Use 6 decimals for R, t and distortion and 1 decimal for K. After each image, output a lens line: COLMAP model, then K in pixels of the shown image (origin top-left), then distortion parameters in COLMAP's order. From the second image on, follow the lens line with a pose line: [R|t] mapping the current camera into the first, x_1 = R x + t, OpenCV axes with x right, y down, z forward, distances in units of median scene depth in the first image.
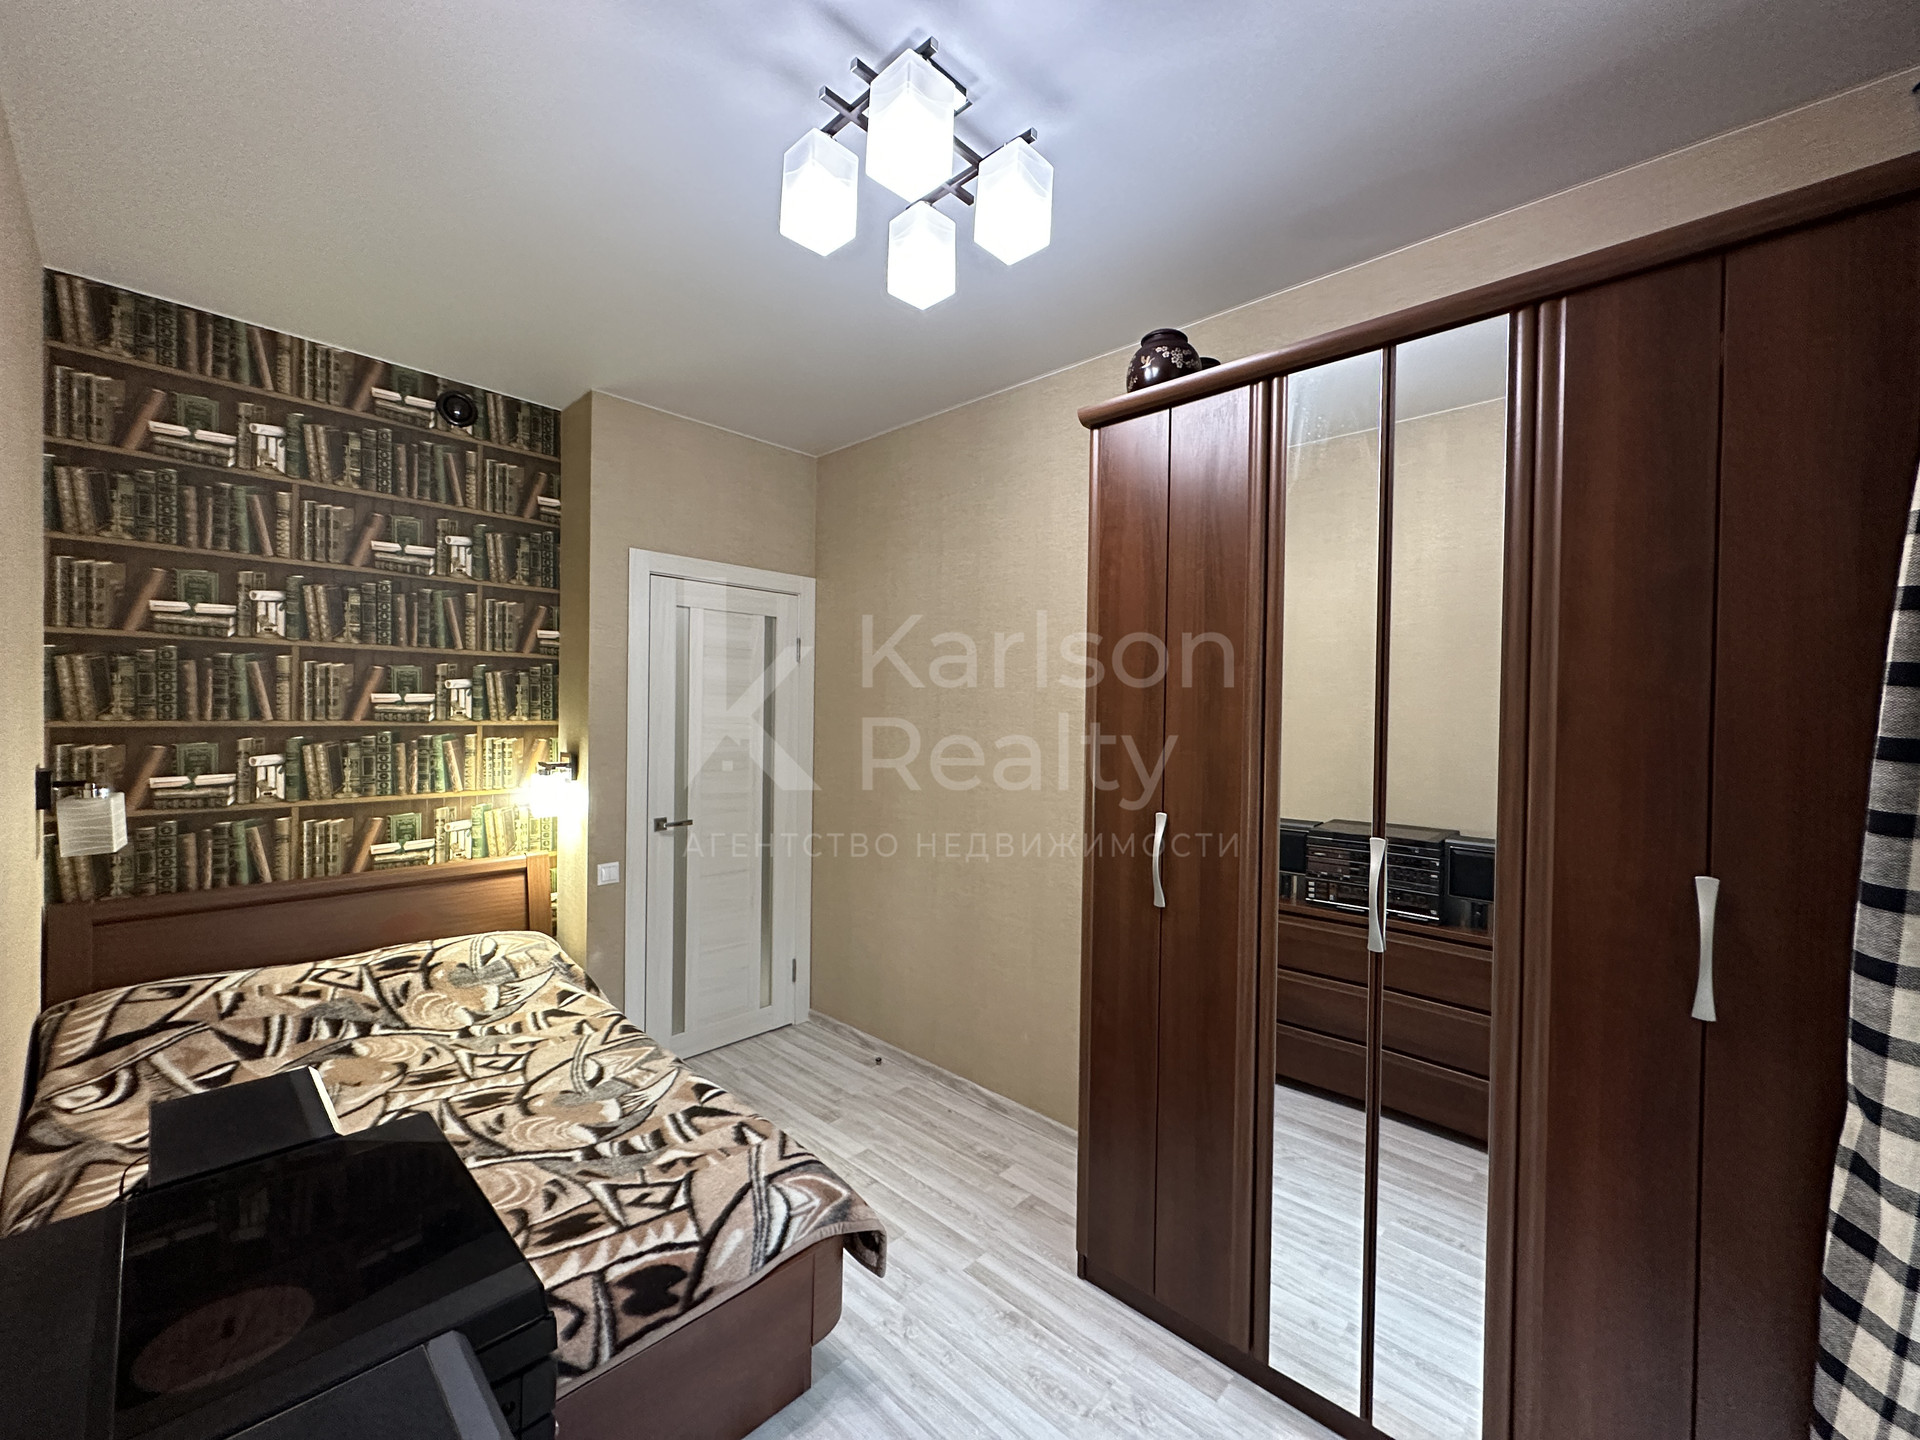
lens RADIAL K [[771.9, 0, 956.5], [0, 771.9, 721.6], [0, 0, 1]] dist [0.003748, 0.000191]
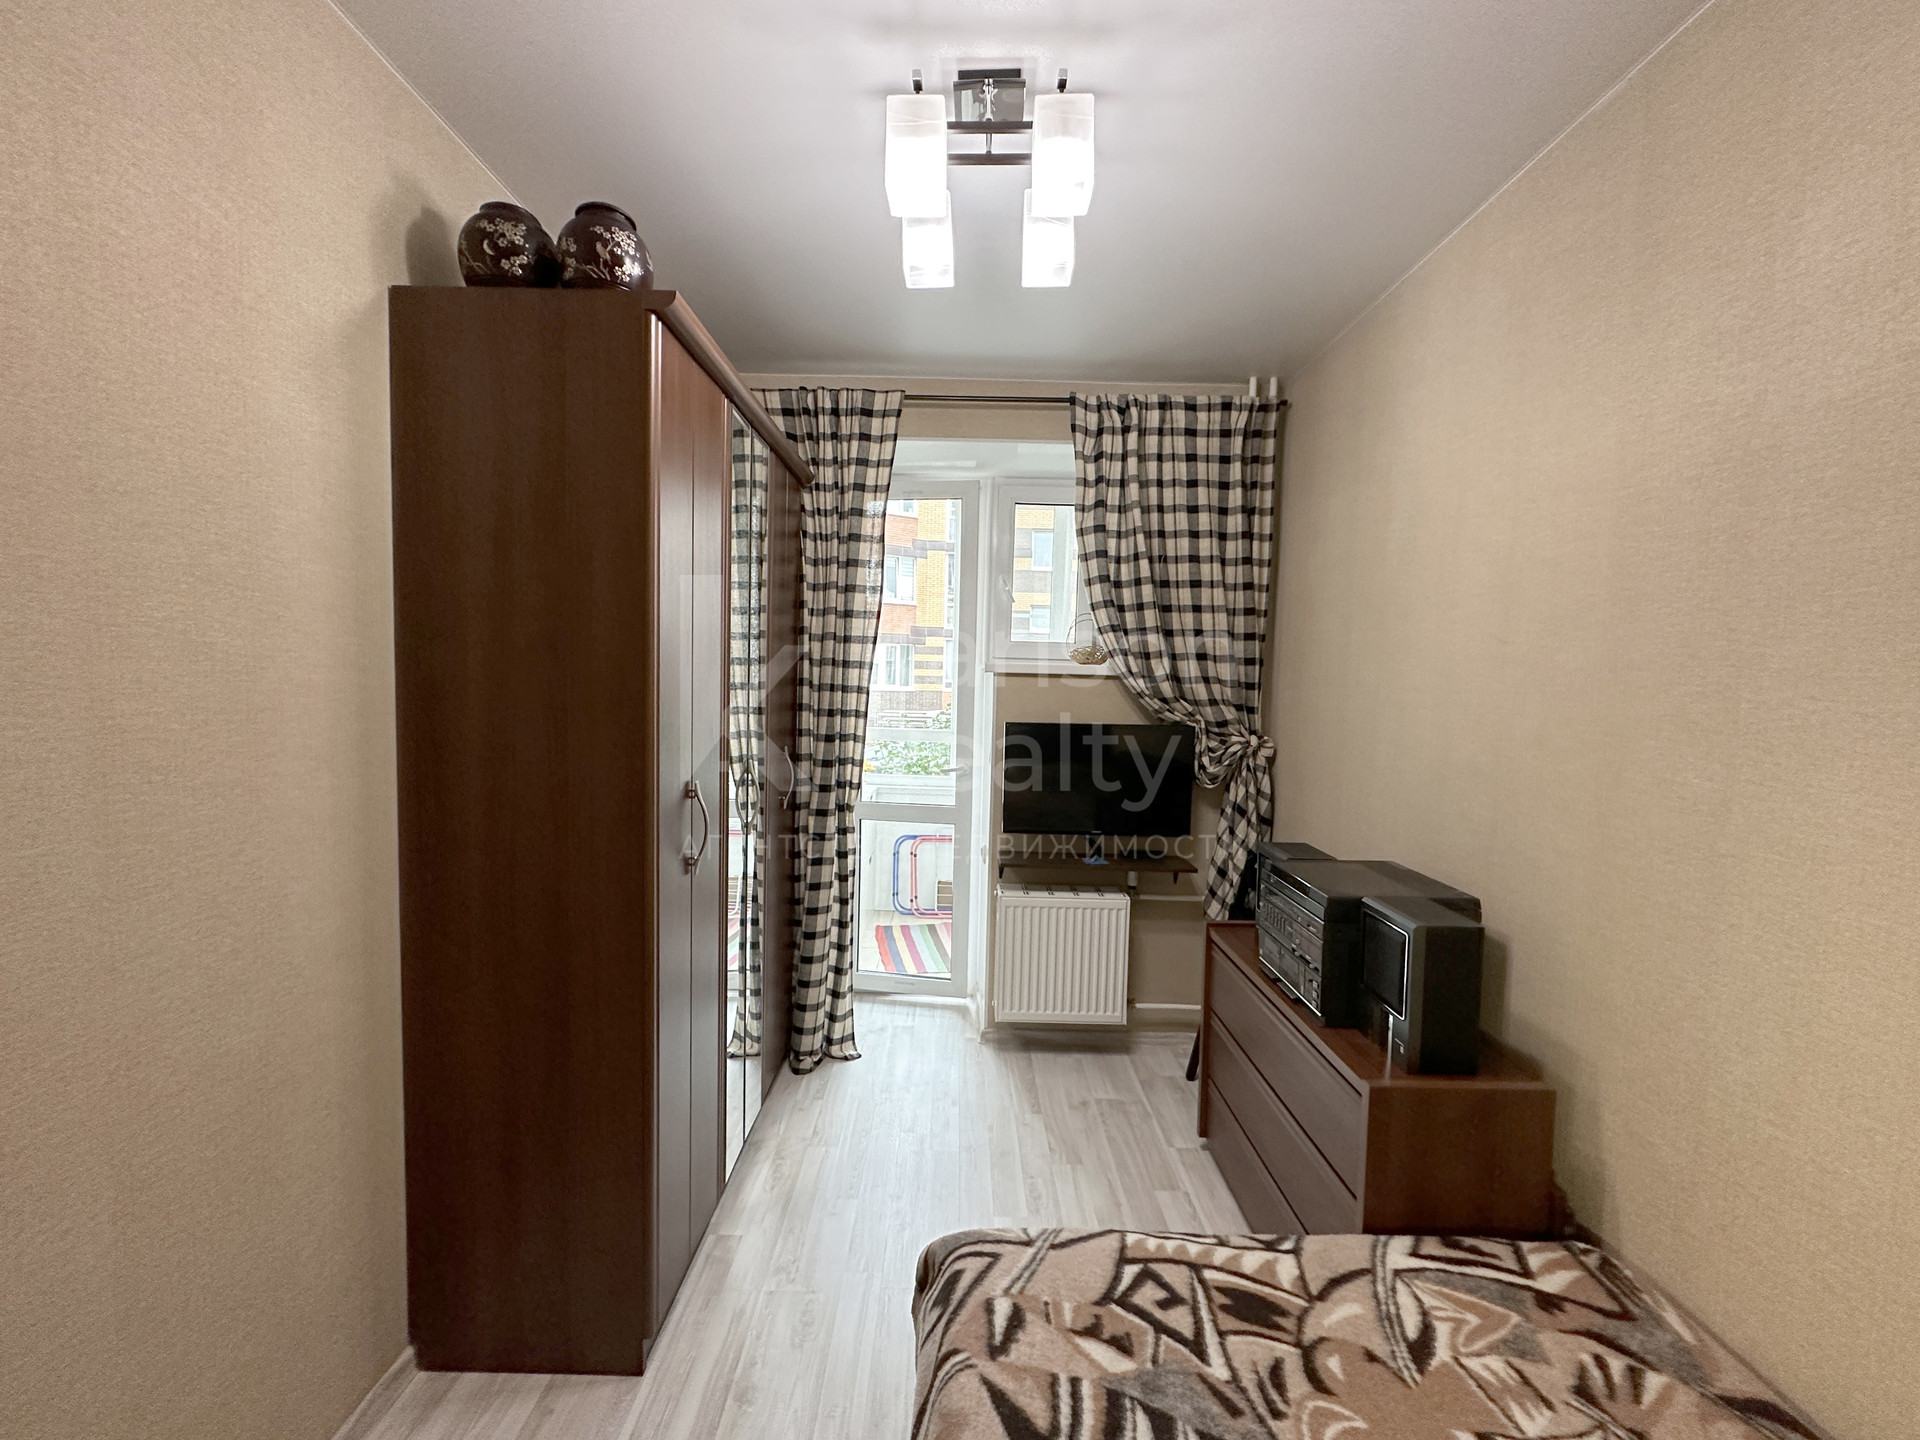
lens RADIAL K [[771.9, 0, 957.0], [0, 771.9, 720.4], [0, 0, 1]] dist [0.003748, 0.000191]
pose [[-0.684045, -0.067837, 0.726279, -0.781542], [-0.022827, 0.997169, 0.071639, -0.045482], [-0.729083, 0.032426, -0.683657, 1.649355]]
